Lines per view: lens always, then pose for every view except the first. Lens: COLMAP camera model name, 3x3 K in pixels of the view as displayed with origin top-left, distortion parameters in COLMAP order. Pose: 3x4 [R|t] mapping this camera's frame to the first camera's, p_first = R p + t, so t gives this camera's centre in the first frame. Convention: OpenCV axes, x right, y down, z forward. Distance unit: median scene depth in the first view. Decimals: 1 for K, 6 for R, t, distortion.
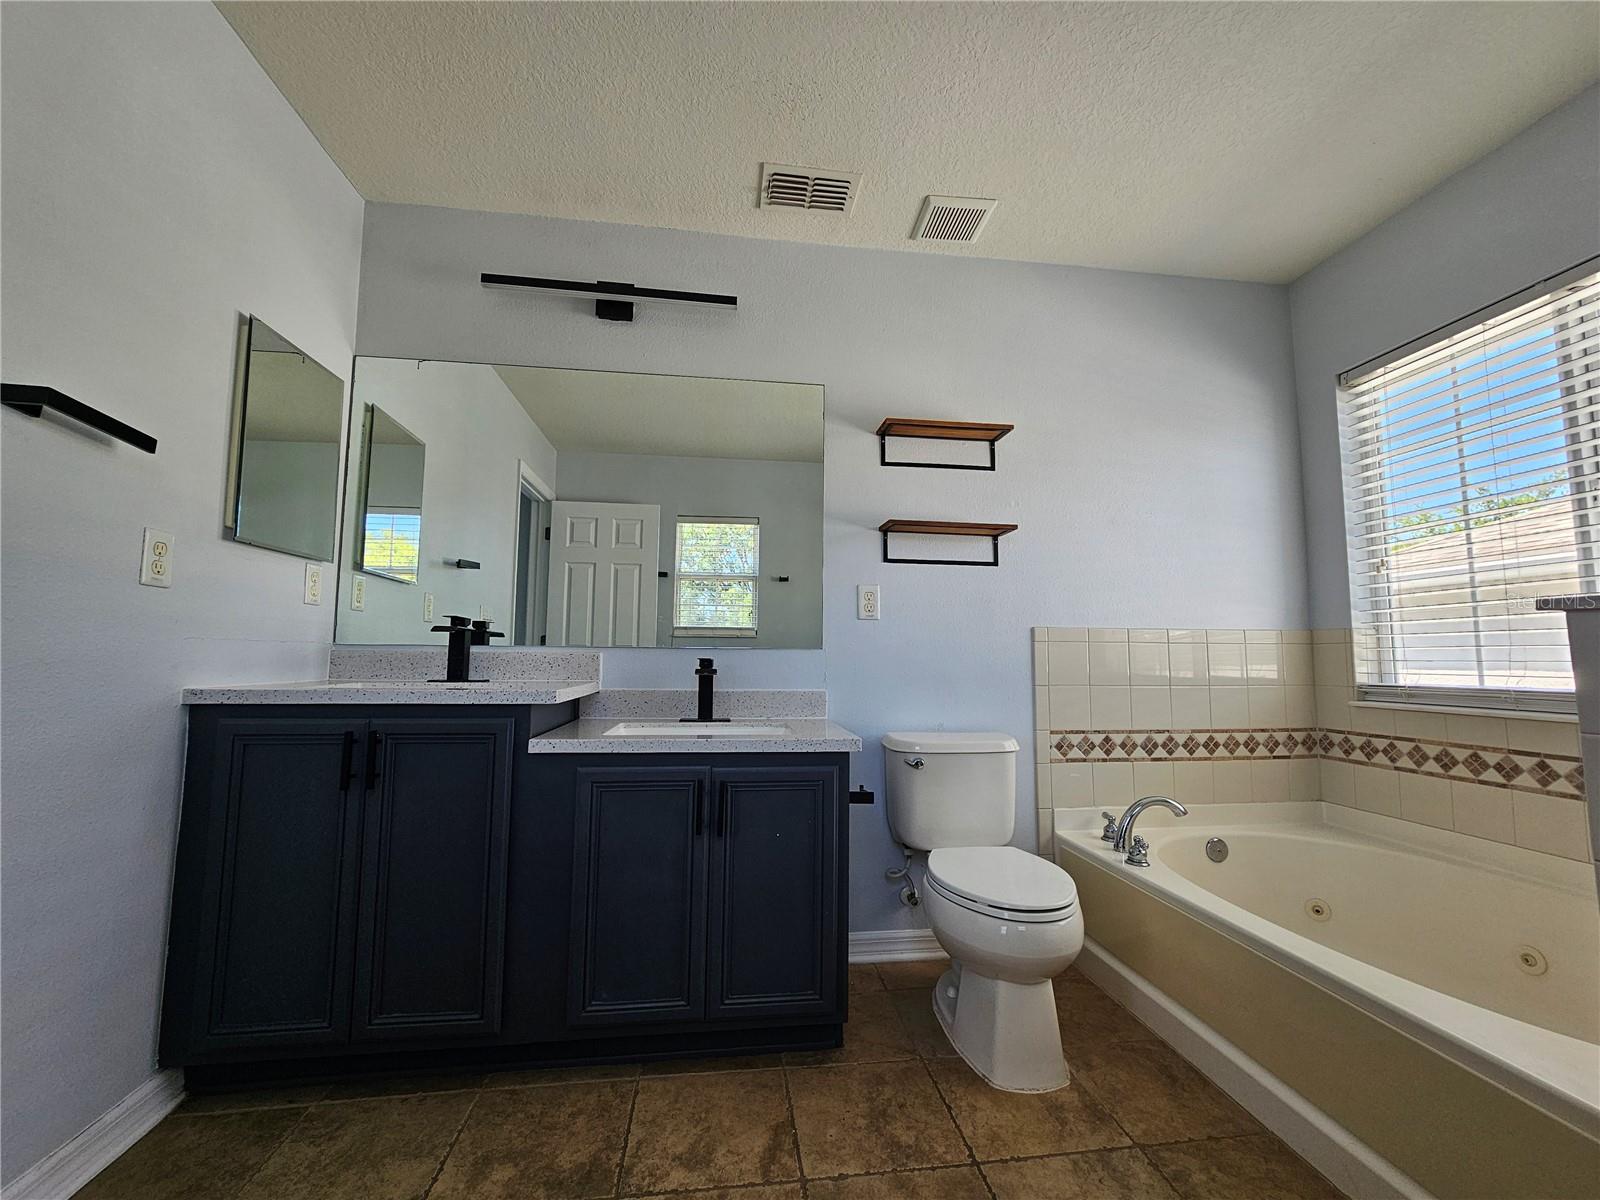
lens RADIAL K [[663.1, 0, 806.8], [0, 663.1, 600.3], [0, 0, 1]] dist [0.003184, 0.000794]
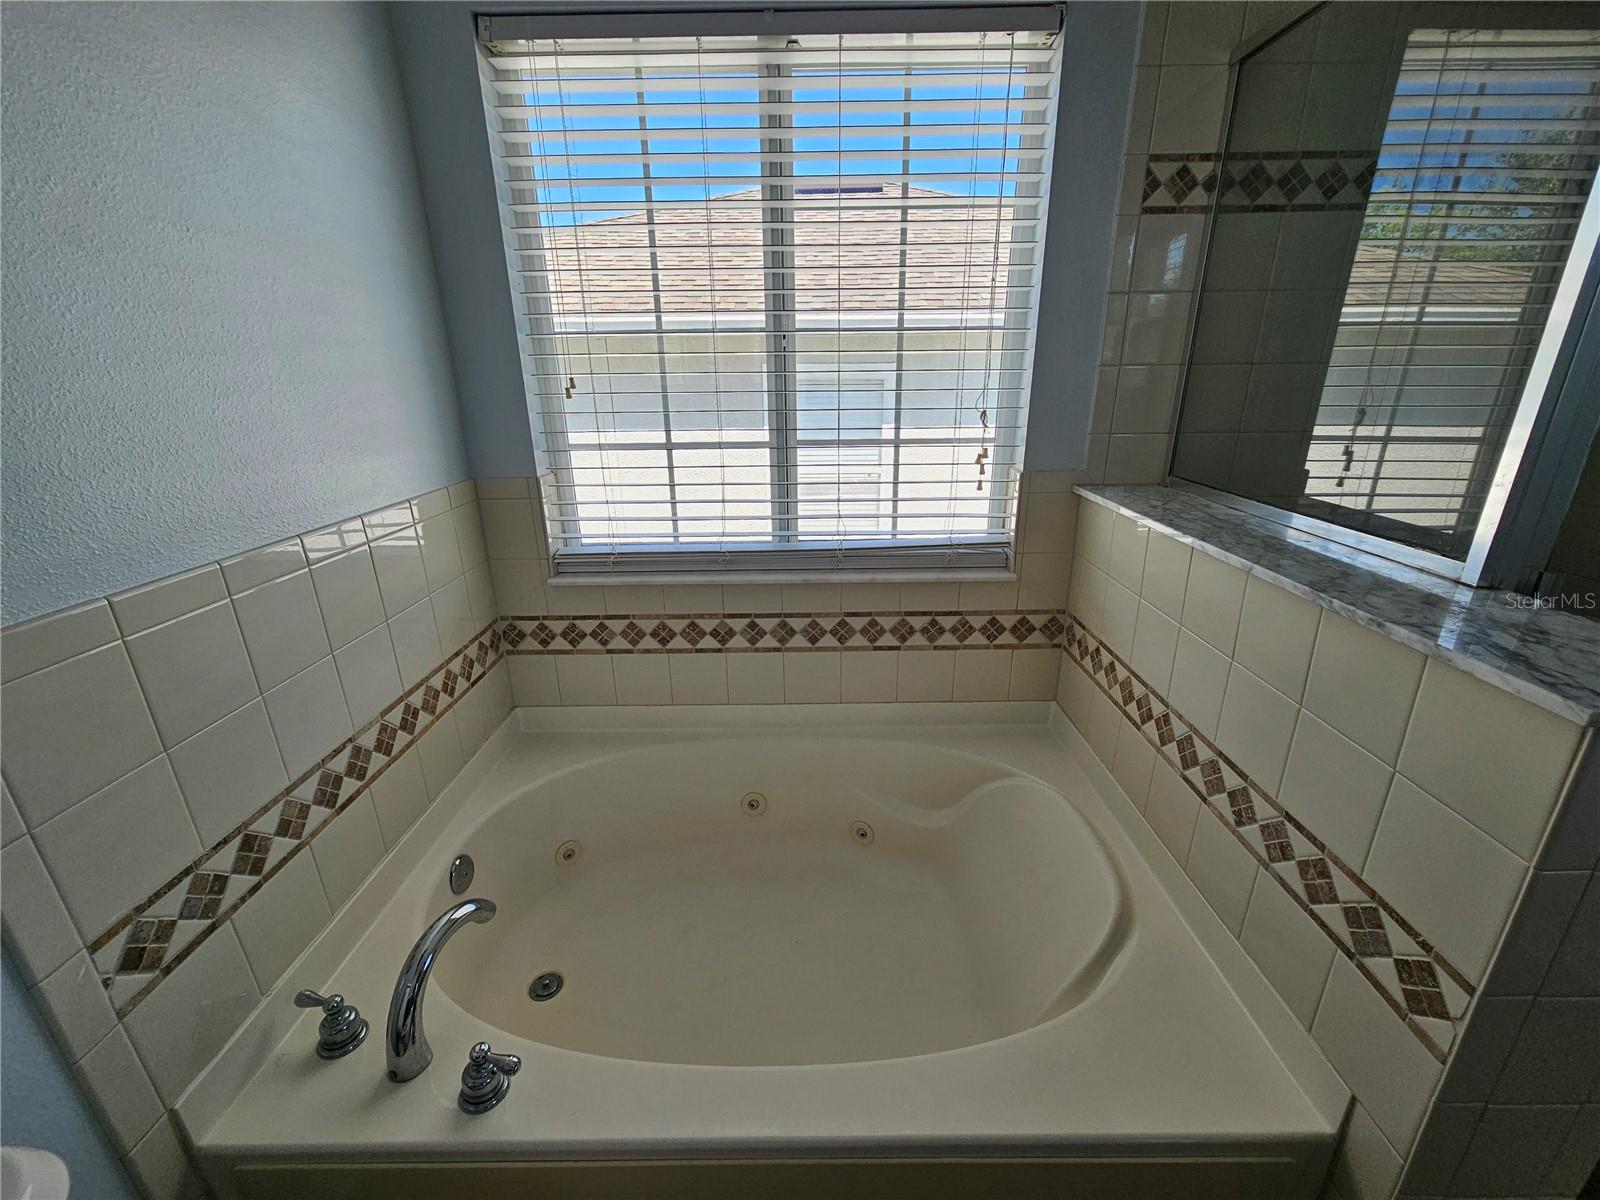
lens RADIAL K [[653.3, 0, 800.0], [0, 653.3, 600.0], [0, 0, 1]] dist [0.000848, 0.000953]
pose [[0.138245, -0.336780, 0.931380, 0.175773], [-0.074211, 0.934243, 0.348830, -0.101346], [-0.987614, -0.117343, 0.104161, 0.651342]]
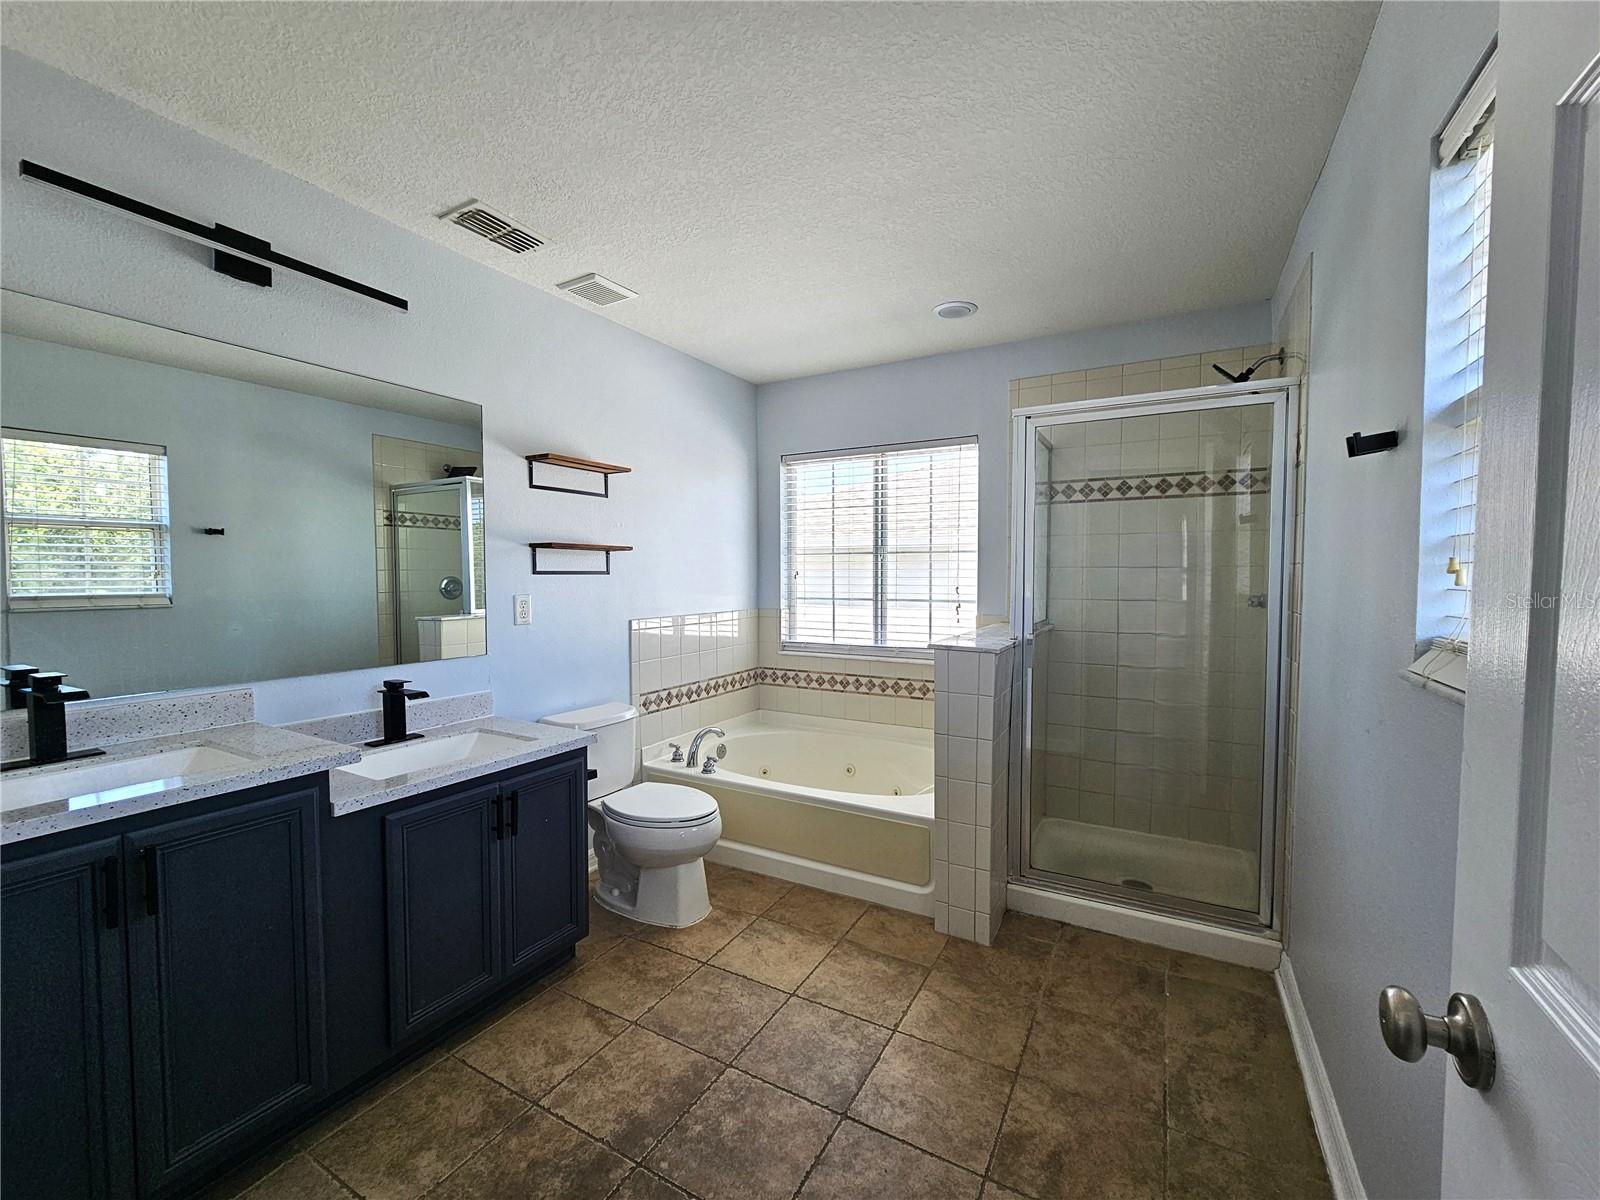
lens RADIAL K [[663.1, 0, 806.8], [0, 663.1, 600.3], [0, 0, 1]] dist [0.003184, 0.000794]
pose [[0.596144, -0.038566, 0.801951, -0.533194], [-0.067710, 0.992872, 0.098081, -0.158750], [-0.800017, -0.112771, 0.589283, -0.071240]]
